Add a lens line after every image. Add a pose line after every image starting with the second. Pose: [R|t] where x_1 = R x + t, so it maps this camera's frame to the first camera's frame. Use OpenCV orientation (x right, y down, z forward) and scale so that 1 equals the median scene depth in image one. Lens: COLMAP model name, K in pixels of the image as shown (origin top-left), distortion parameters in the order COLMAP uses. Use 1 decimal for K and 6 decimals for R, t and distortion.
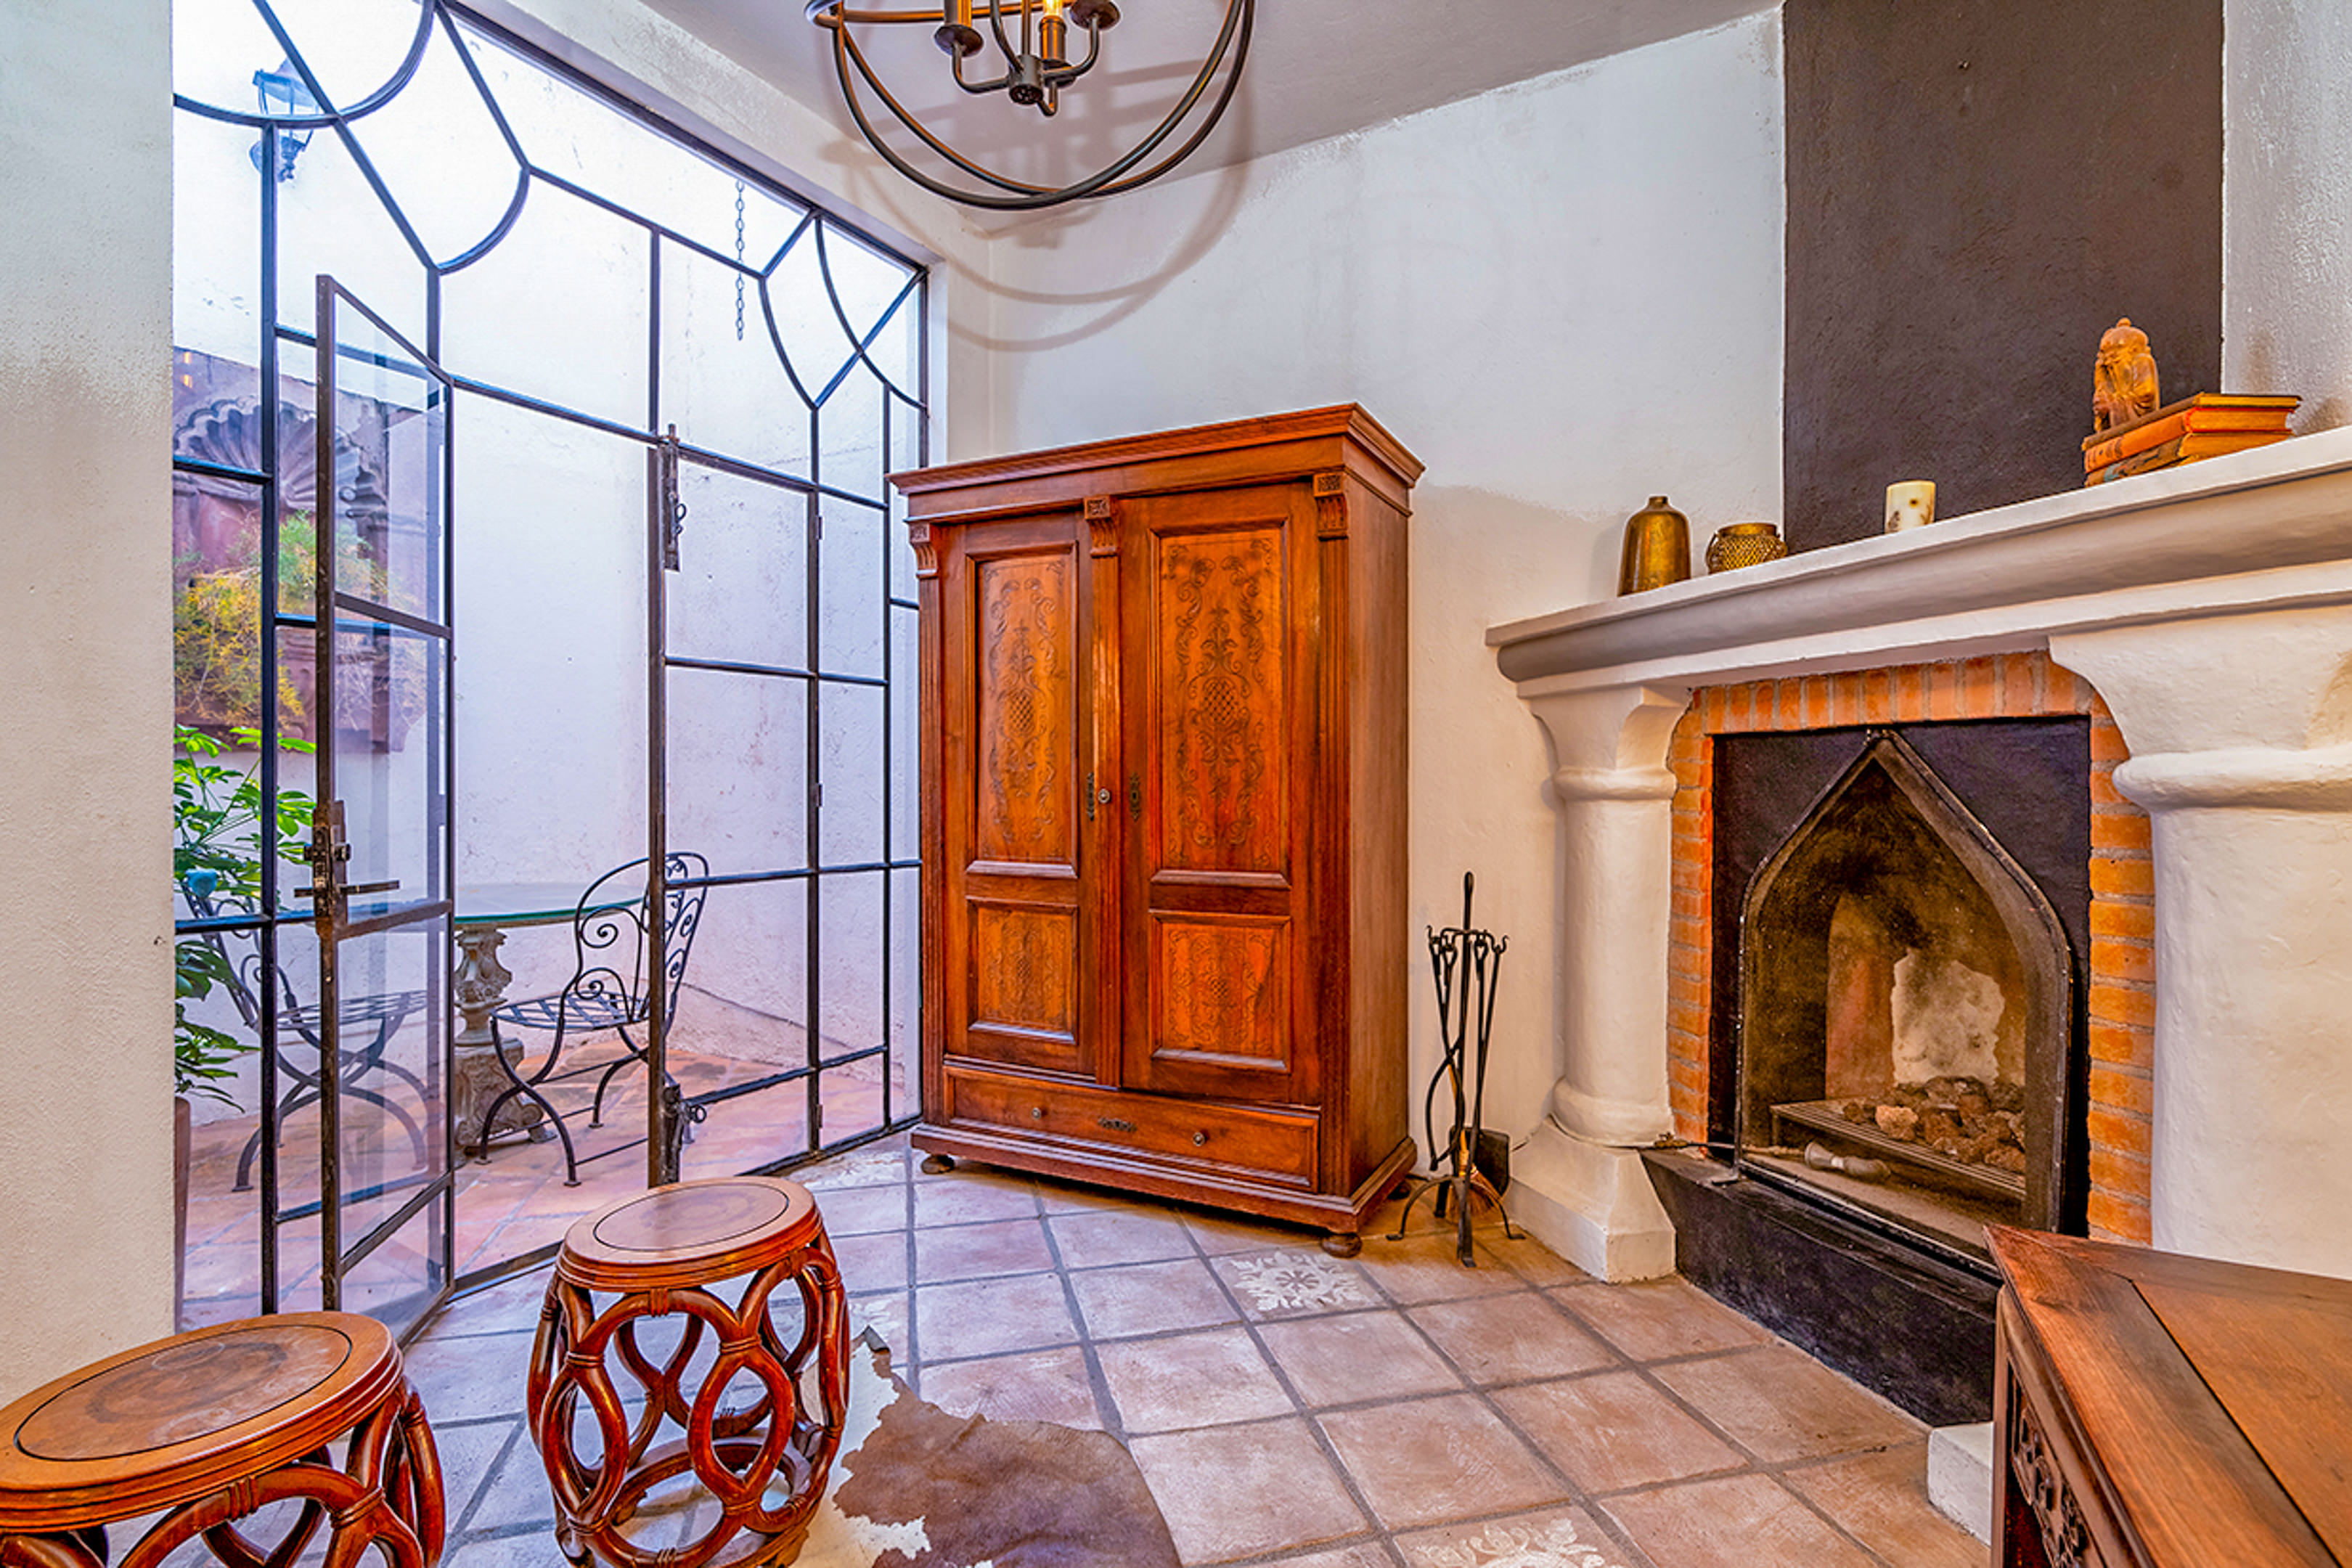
lens RADIAL K [[1155.3, 0, 1176.0], [0, 1155.3, 784.0], [0, 0, 1]] dist [0.003752, 0.000381]
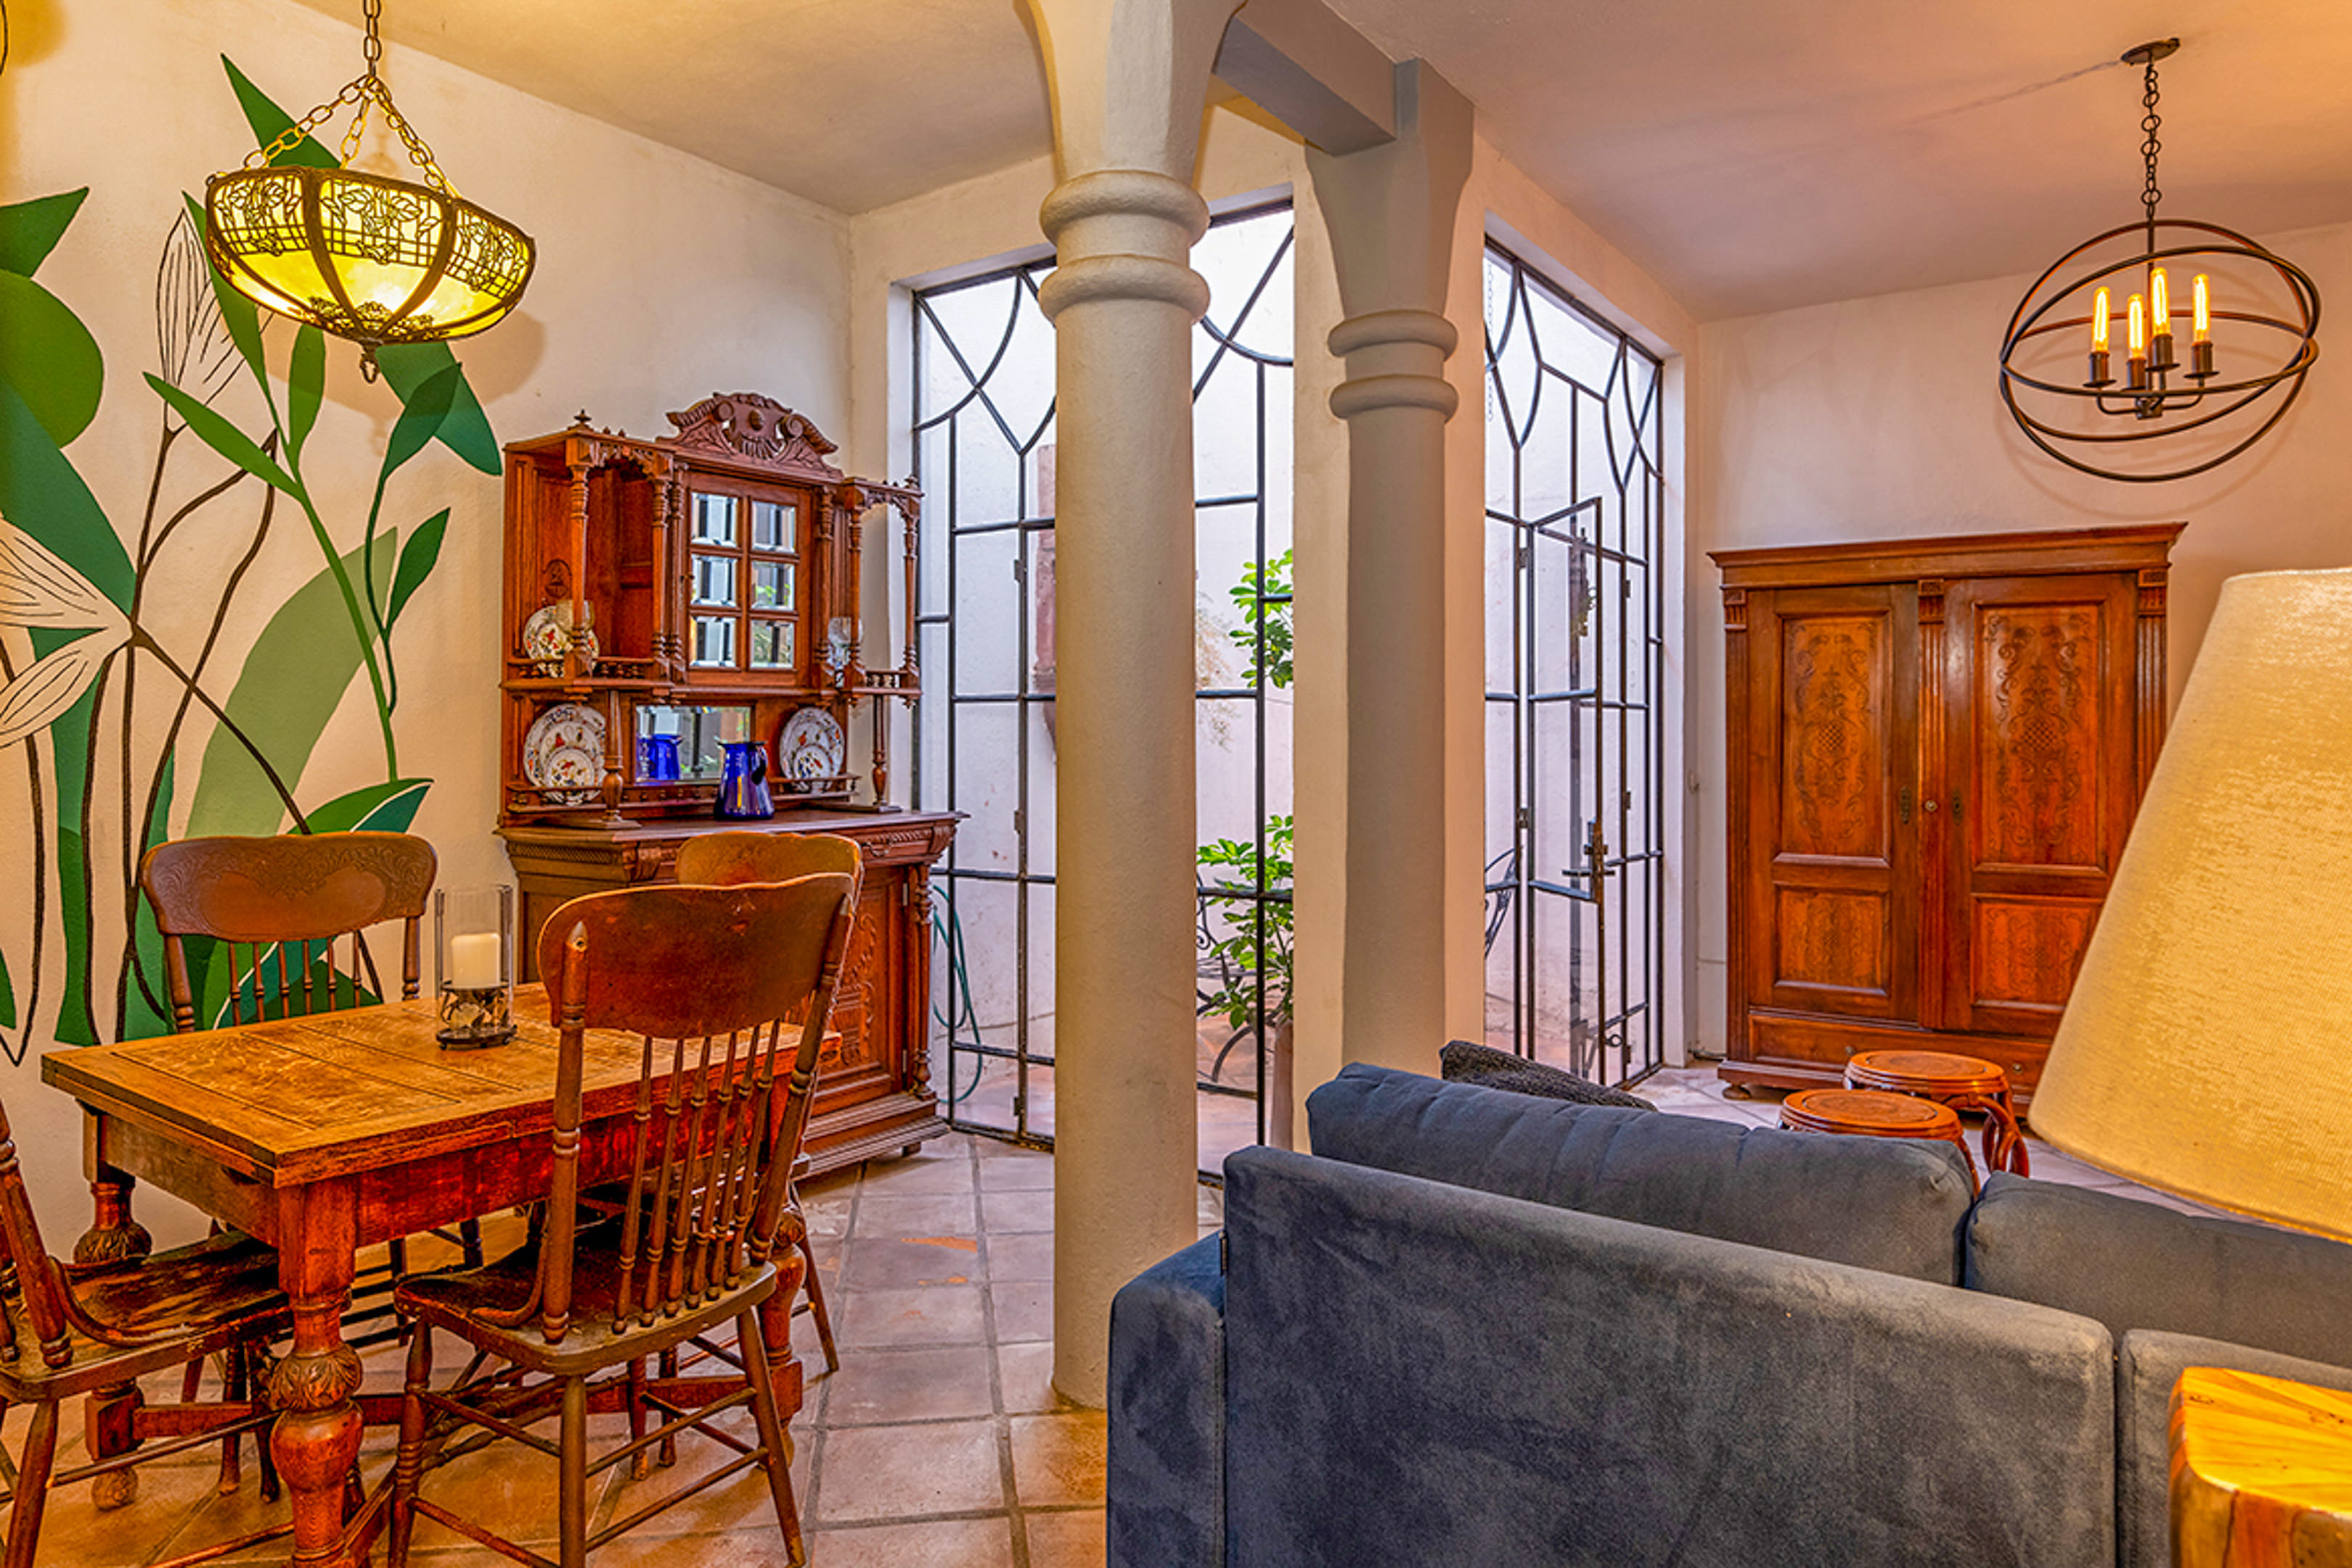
lens RADIAL K [[1428.4, 0, 1115.3], [0, 1428.4, 737.7], [0, 0, 1]] dist [-0.001390, -0.000727]
pose [[0.992396, -0.002933, -0.123055, -0.765763], [0.002431, 0.999988, -0.004231, -0.061196], [0.123065, 0.003899, 0.992391, -0.707673]]
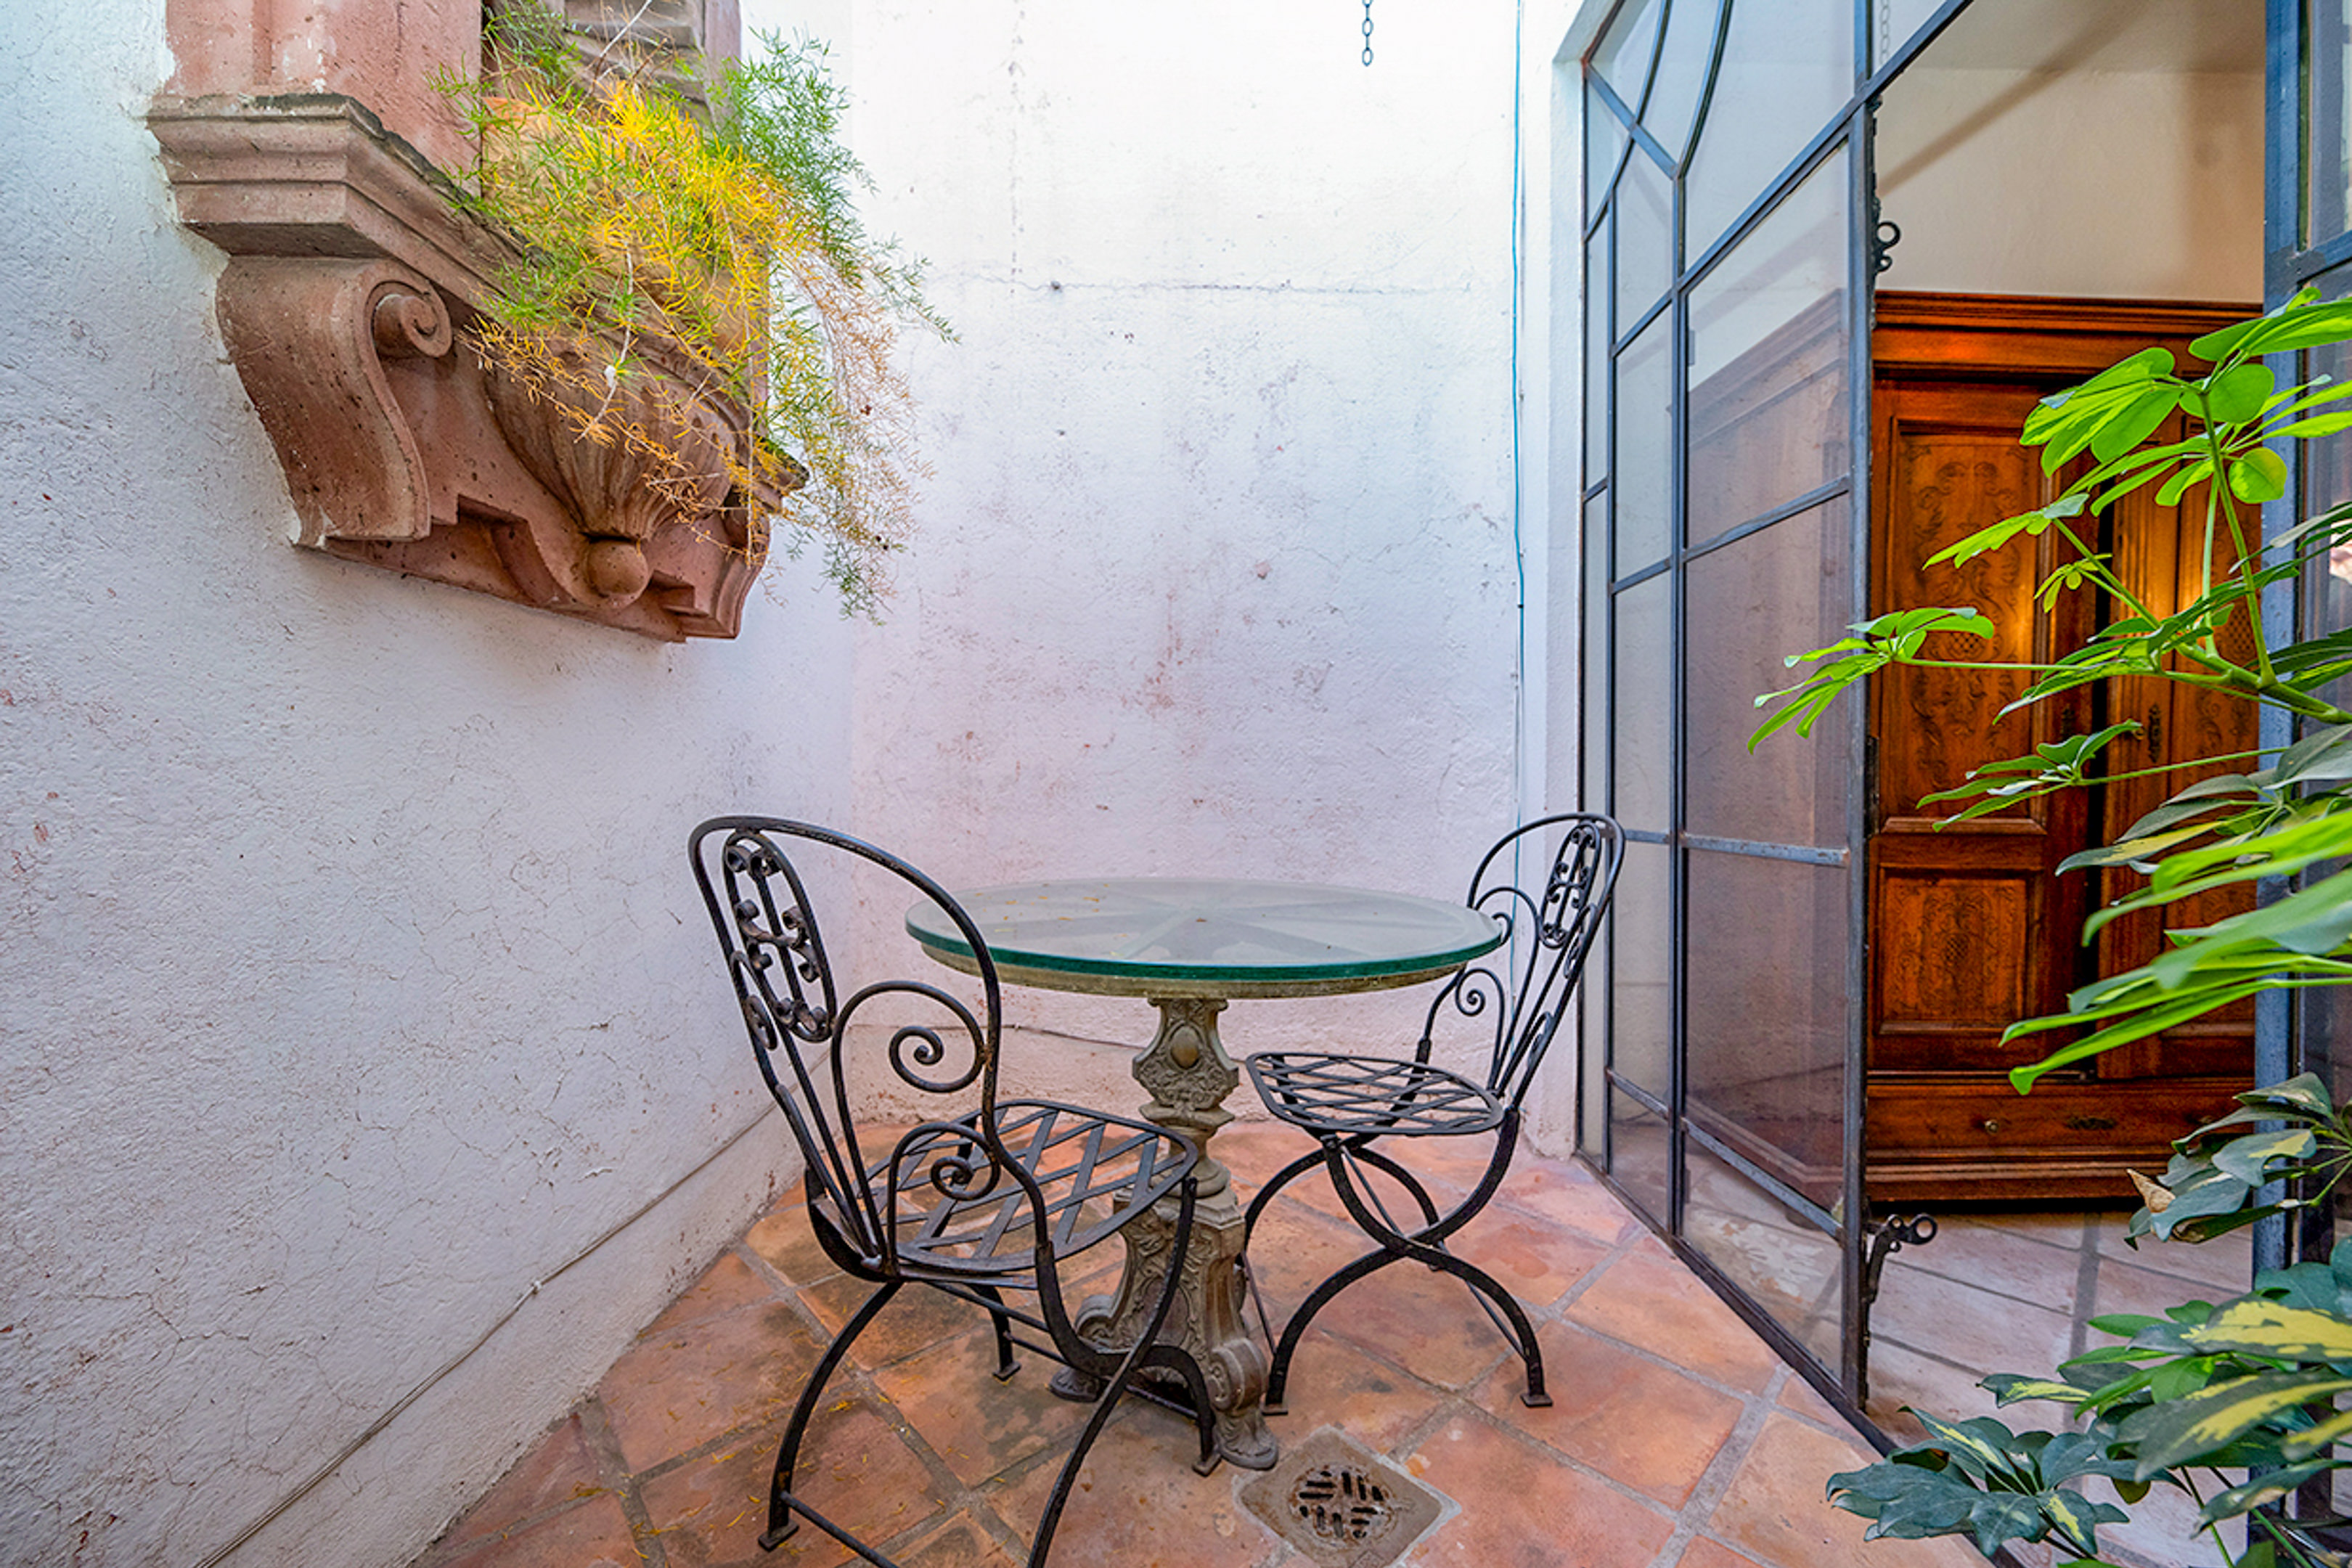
lens RADIAL K [[911.1, 0, 1195.4], [0, 911.1, 790.9], [0, 0, 1]] dist [0.000738, -0.000114]
pose [[0.856685, 0.000096, 0.515839, -0.965054], [-0.002229, 0.999991, 0.003515, 0.051176], [-0.515834, -0.004161, 0.856678, 0.773204]]
